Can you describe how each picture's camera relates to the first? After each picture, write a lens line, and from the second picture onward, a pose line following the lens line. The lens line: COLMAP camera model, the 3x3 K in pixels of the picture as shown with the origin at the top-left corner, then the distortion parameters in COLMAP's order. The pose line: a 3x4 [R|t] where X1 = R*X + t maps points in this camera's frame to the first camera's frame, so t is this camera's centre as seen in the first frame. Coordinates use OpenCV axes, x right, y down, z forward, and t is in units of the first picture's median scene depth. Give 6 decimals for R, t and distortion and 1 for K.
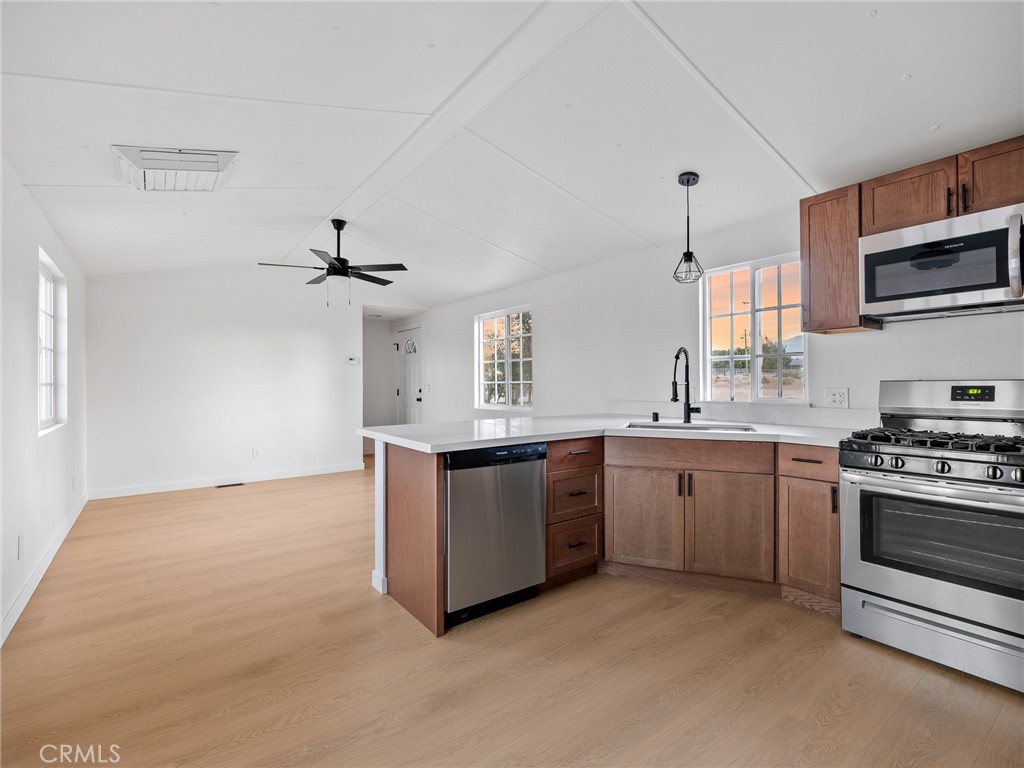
lens RADIAL K [[475.8, 0, 507.3], [0, 475.8, 381.1], [0, 0, 1]] dist [0.003429, -0.000165]
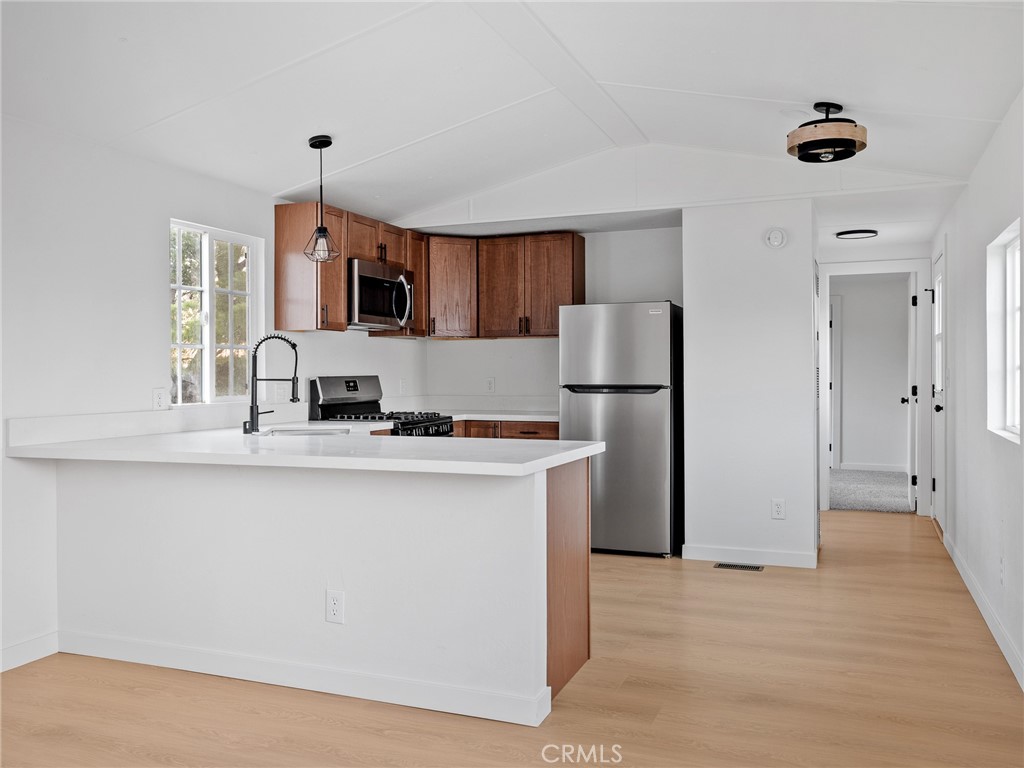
lens RADIAL K [[861.4, 0, 507.9], [0, 861.4, 386.0], [0, 0, 1]] dist [-0.004470, -0.005634]
pose [[-0.523235, -0.002170, 0.852186, -1.270451], [0.008959, 0.999927, 0.008047, 0.008902], [-0.852141, 0.011845, -0.523178, 1.731598]]
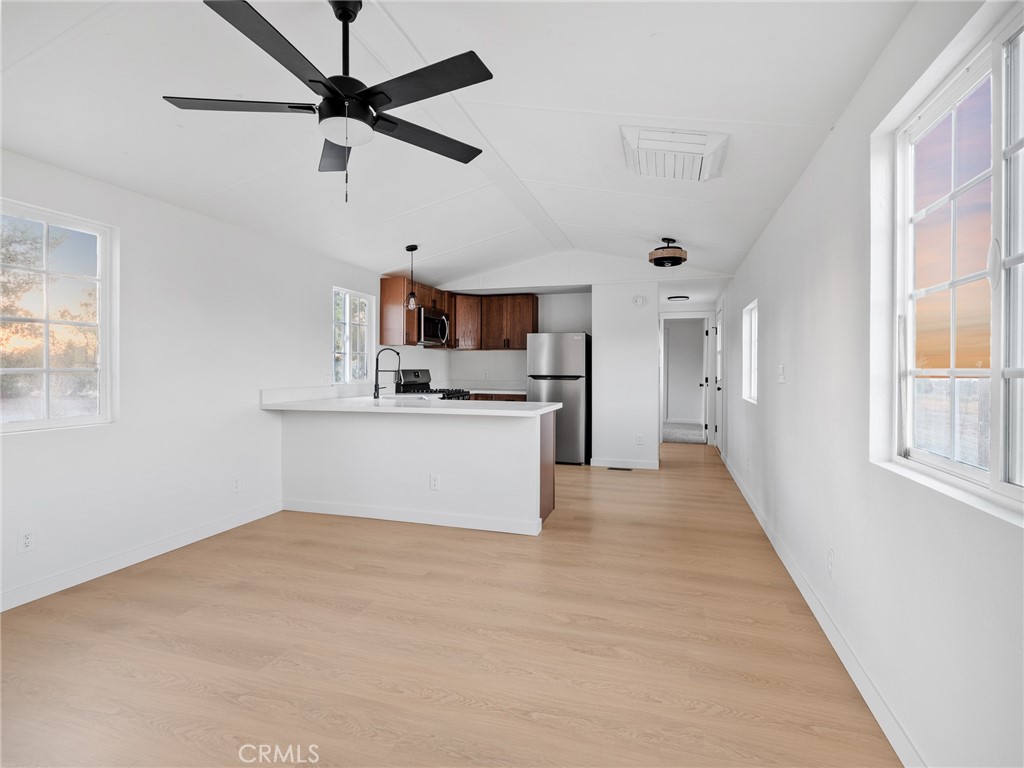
lens RADIAL K [[523.6, 0, 507.4], [0, 523.6, 375.1], [0, 0, 1]] dist [-0.004745, -0.001067]
pose [[-0.591699, -0.004422, 0.806147, -1.465456], [-0.000041, 0.999985, 0.005455, 0.010623], [-0.806159, 0.003195, -0.591690, 2.061878]]
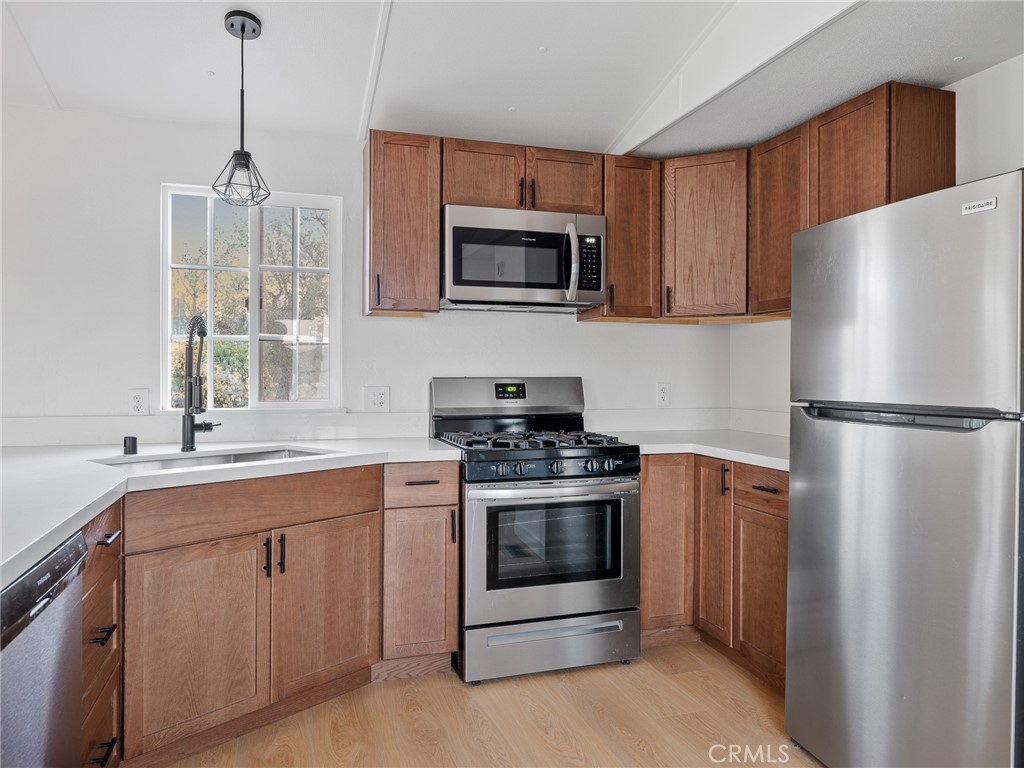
lens RADIAL K [[703.8, 0, 511.8], [0, 703.8, 381.0], [0, 0, 1]] dist [-0.000413, 0.003374]
pose [[0.324170, 0.001917, 0.945997, -0.358580], [-0.006151, 0.999981, 0.000081, 0.004311], [-0.945979, -0.005845, 0.324175, 0.471143]]
